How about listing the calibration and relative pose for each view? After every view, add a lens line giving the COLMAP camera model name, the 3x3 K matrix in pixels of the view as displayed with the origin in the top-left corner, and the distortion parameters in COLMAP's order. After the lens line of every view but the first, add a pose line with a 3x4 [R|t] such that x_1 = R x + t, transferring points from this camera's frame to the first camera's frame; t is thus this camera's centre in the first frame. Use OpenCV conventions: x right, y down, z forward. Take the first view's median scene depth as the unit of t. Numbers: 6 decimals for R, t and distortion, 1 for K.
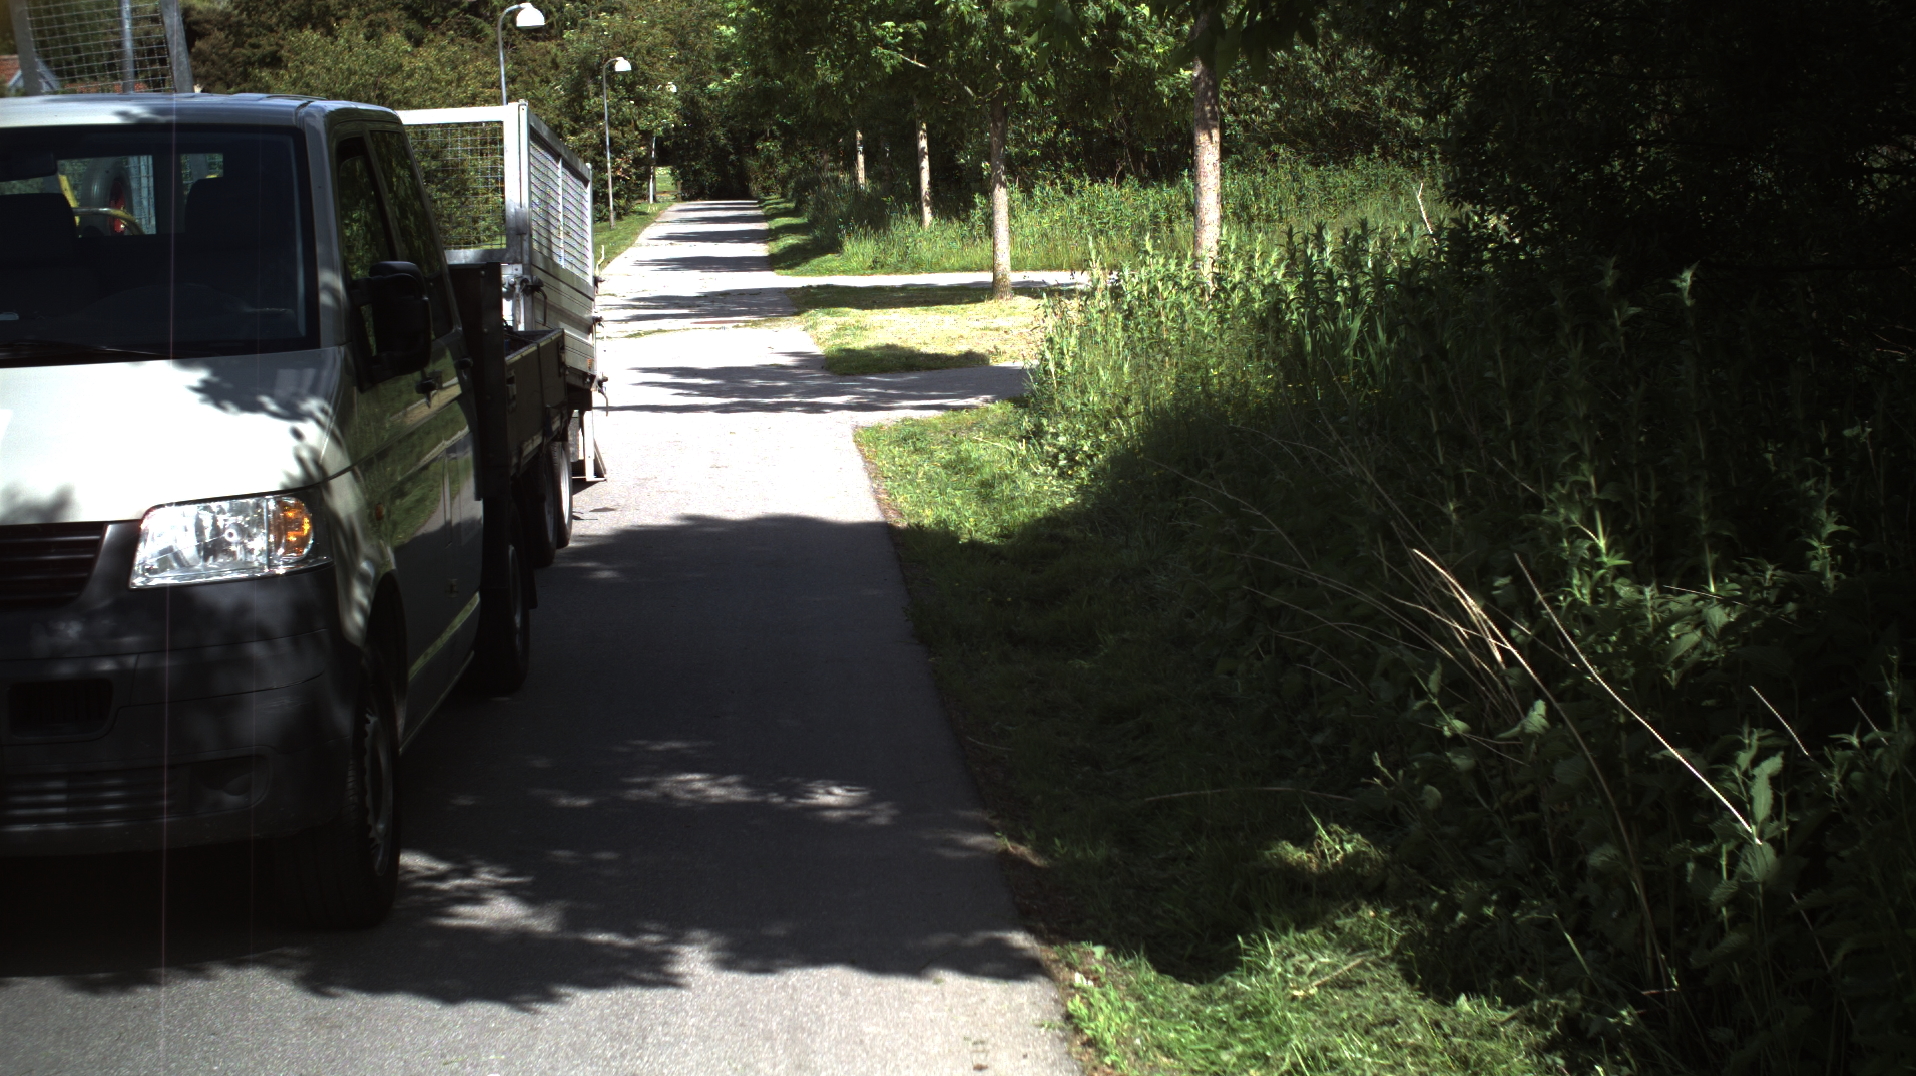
lens RADIAL K [[3582.8, 0, 958.0], [0, 3582.8, 538.0], [0, 0, 1]] dist [-0.308031, 0.276804]
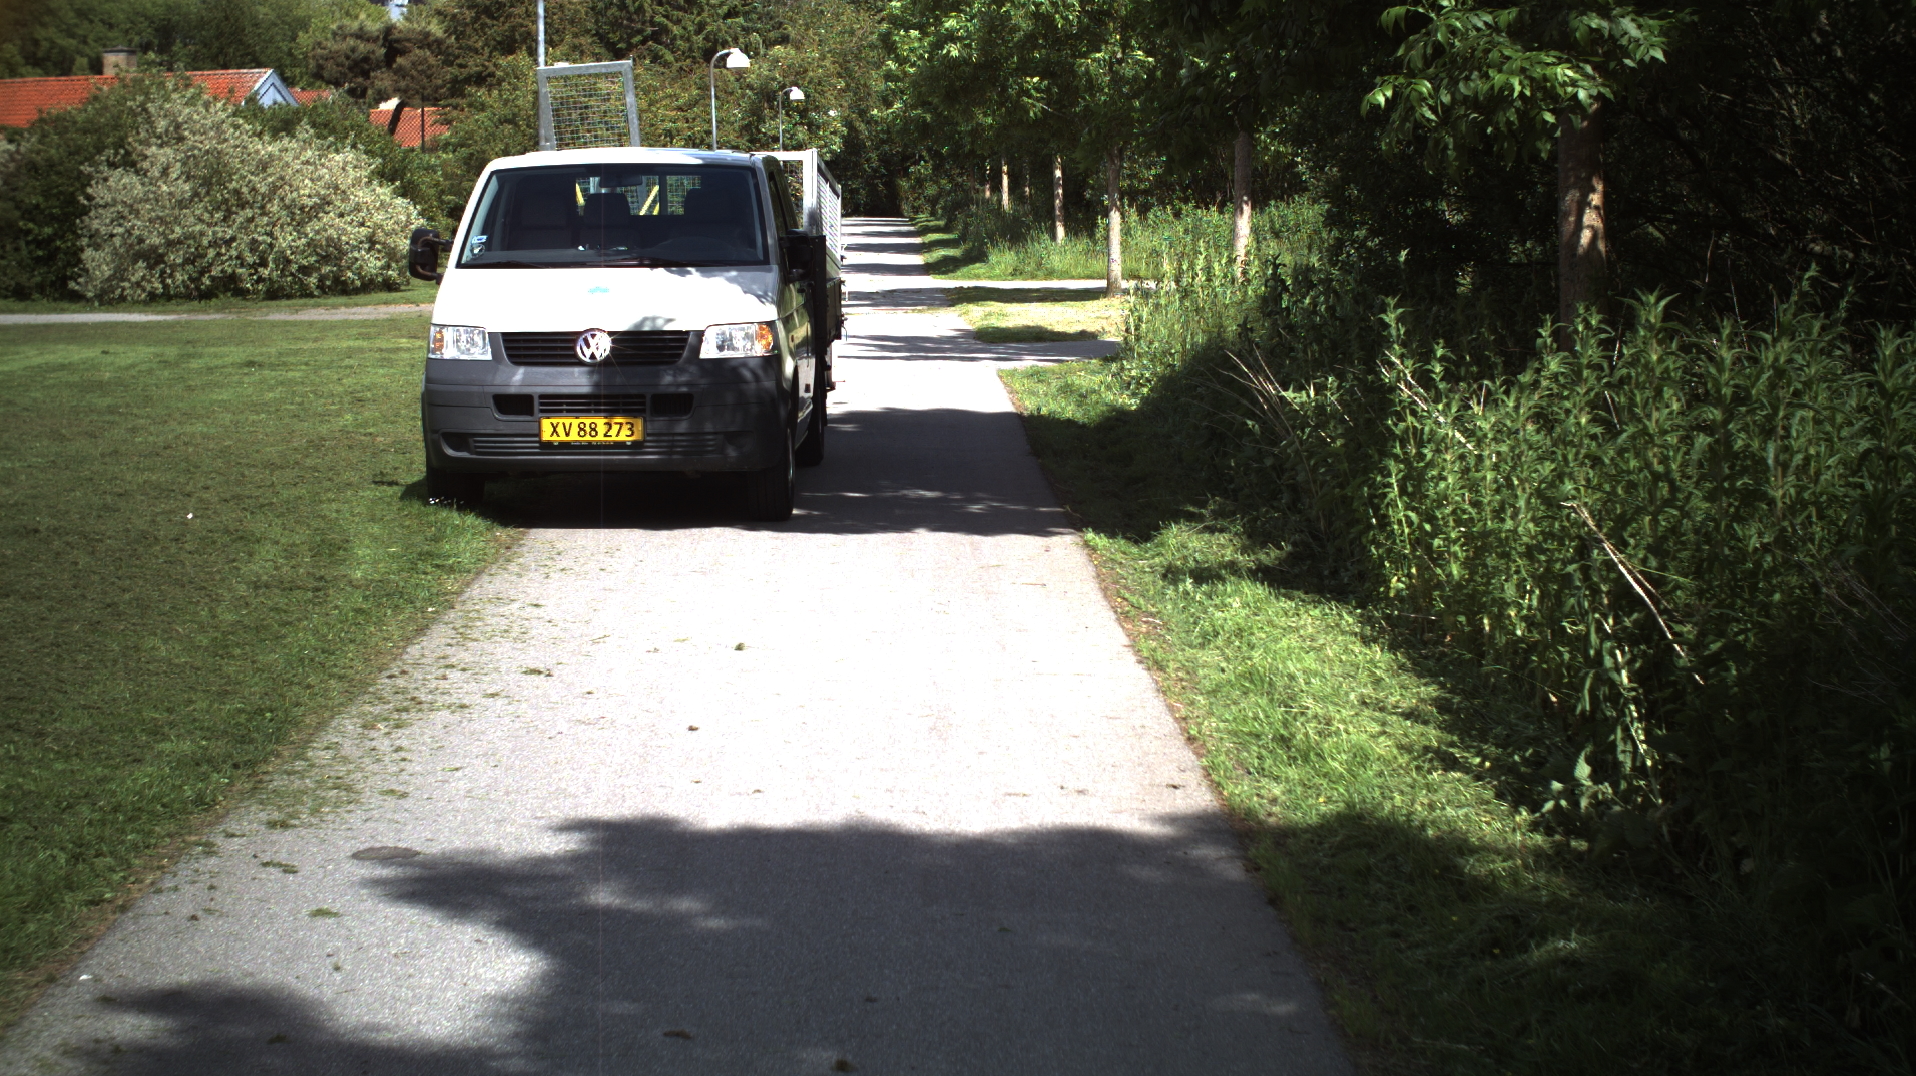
lens RADIAL K [[3582.8, 0, 958.0], [0, 3582.8, 538.0], [0, 0, 1]] dist [-0.308031, 0.276804]
pose [[0.998895, 0.028785, -0.037155, 0.005290], [-0.029027, 0.999561, -0.005977, 0.022472], [0.036966, 0.007049, 0.999292, -0.219472]]
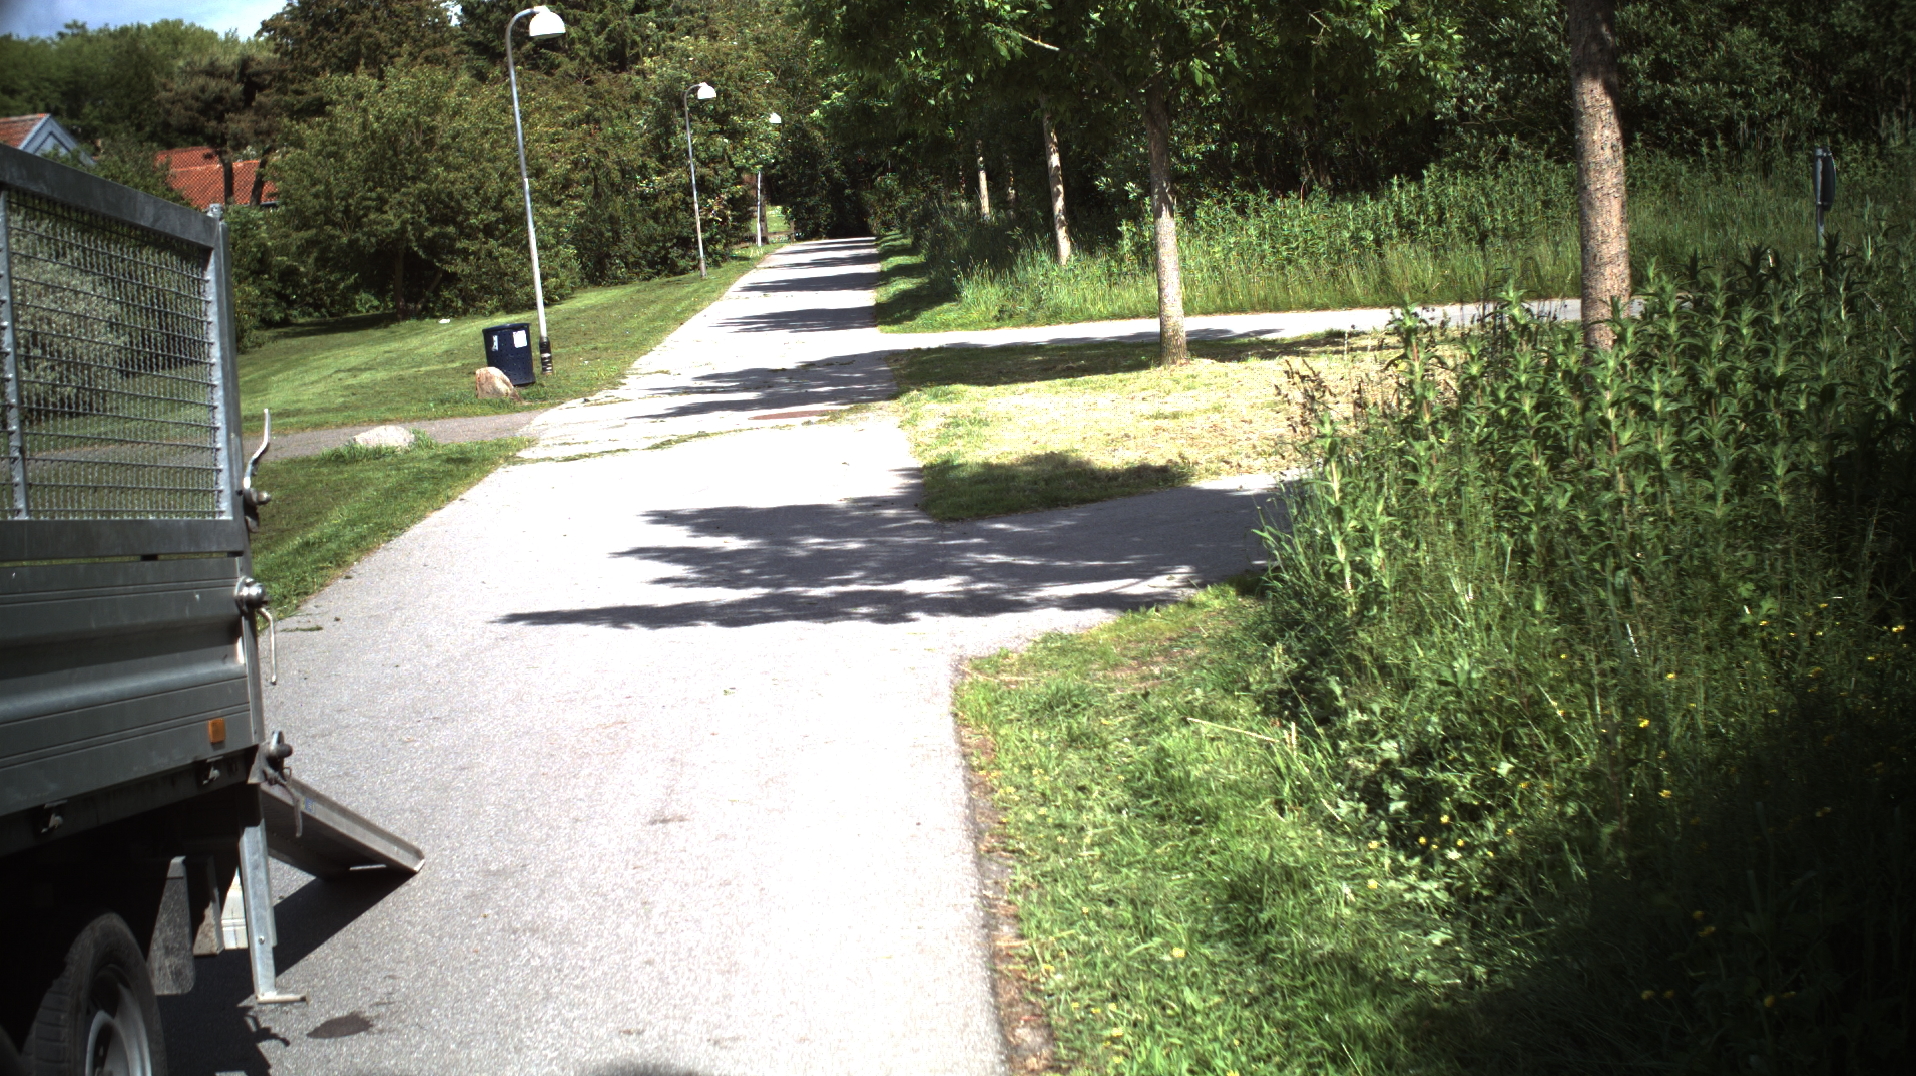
lens RADIAL K [[3582.8, 0, 958.0], [0, 3582.8, 538.0], [0, 0, 1]] dist [-0.308031, 0.276804]
pose [[0.997997, -0.048009, -0.041207, -0.002671], [0.047692, 0.998825, -0.008636, -0.022089], [0.041573, 0.006653, 0.999113, 0.221163]]
